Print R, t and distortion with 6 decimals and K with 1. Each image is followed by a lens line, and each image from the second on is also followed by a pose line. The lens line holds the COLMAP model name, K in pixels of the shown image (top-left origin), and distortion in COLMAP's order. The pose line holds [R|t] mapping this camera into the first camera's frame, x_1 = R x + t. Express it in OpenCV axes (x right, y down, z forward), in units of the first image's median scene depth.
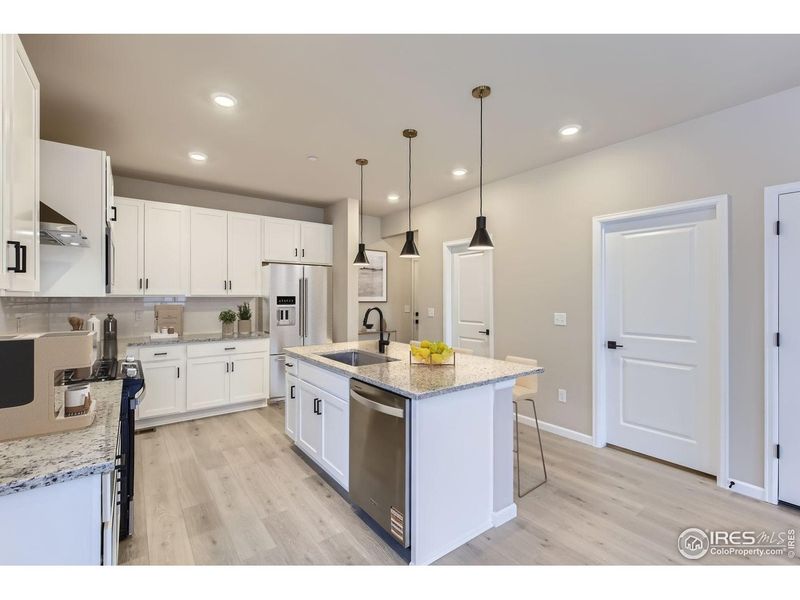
lens RADIAL K [[364.9, 0, 395.7], [0, 364.9, 294.1], [0, 0, 1]] dist [0.006227, -0.000952]
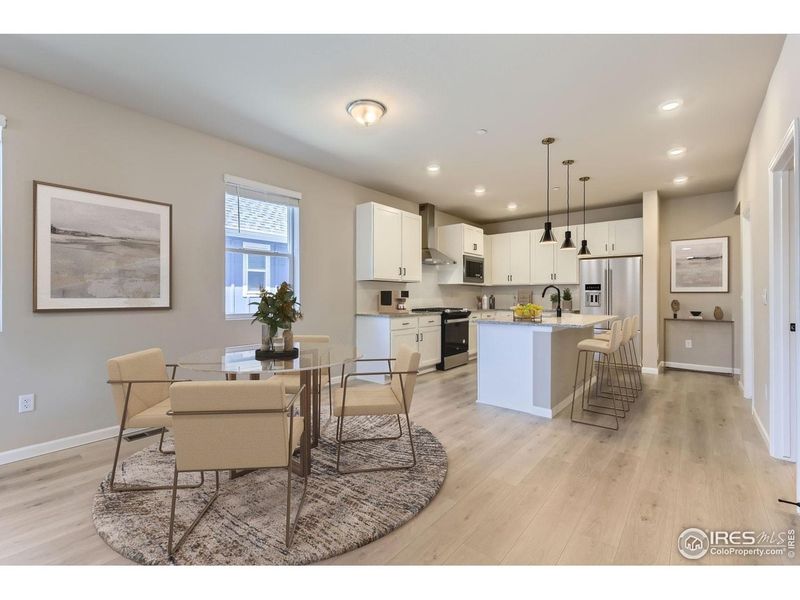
lens RADIAL K [[364.9, 0, 401.2], [0, 364.9, 297.5], [0, 0, 1]] dist [0.006227, -0.000952]
pose [[0.237924, 0.005869, -0.971266, 0.854585], [-0.000712, 0.999983, 0.005868, 0.052467], [0.971284, -0.000704, 0.237924, 0.026259]]
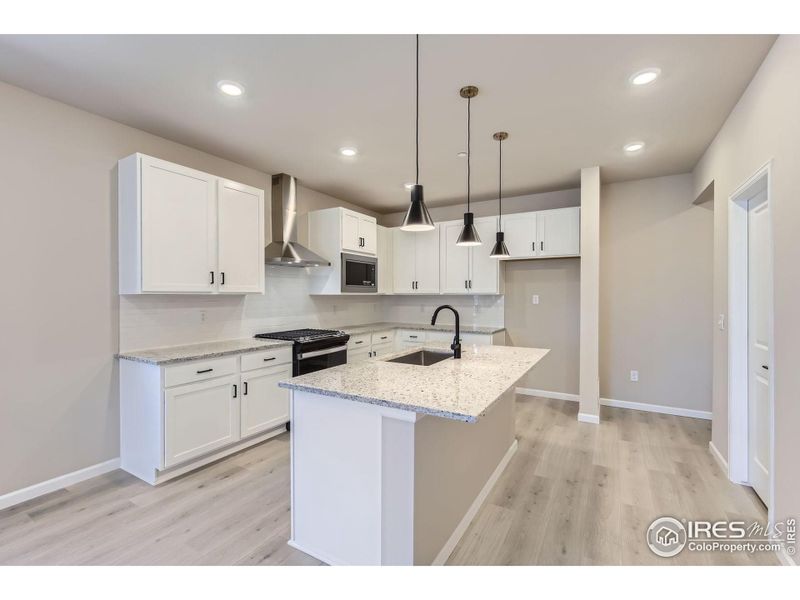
lens RADIAL K [[364.9, 0, 404.0], [0, 364.9, 302.4], [0, 0, 1]] dist [0.006227, -0.000952]
pose [[0.385816, 0.020733, -0.922343, 0.497972], [0.000188, 0.999746, 0.022551, 0.005299], [0.922576, -0.008874, 0.385714, 0.378365]]
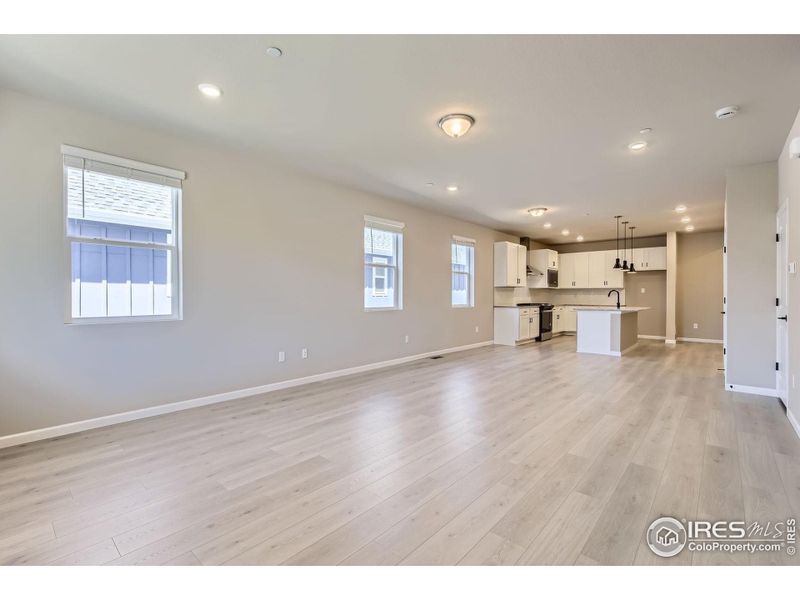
lens RADIAL K [[364.9, 0, 395.8], [0, 364.9, 299.6], [0, 0, 1]] dist [0.006227, -0.000952]
pose [[0.196646, 0.014873, -0.980362, 1.534529], [-0.002428, 0.999889, 0.014682, 0.048763], [0.980472, -0.000507, 0.196660, -0.747076]]
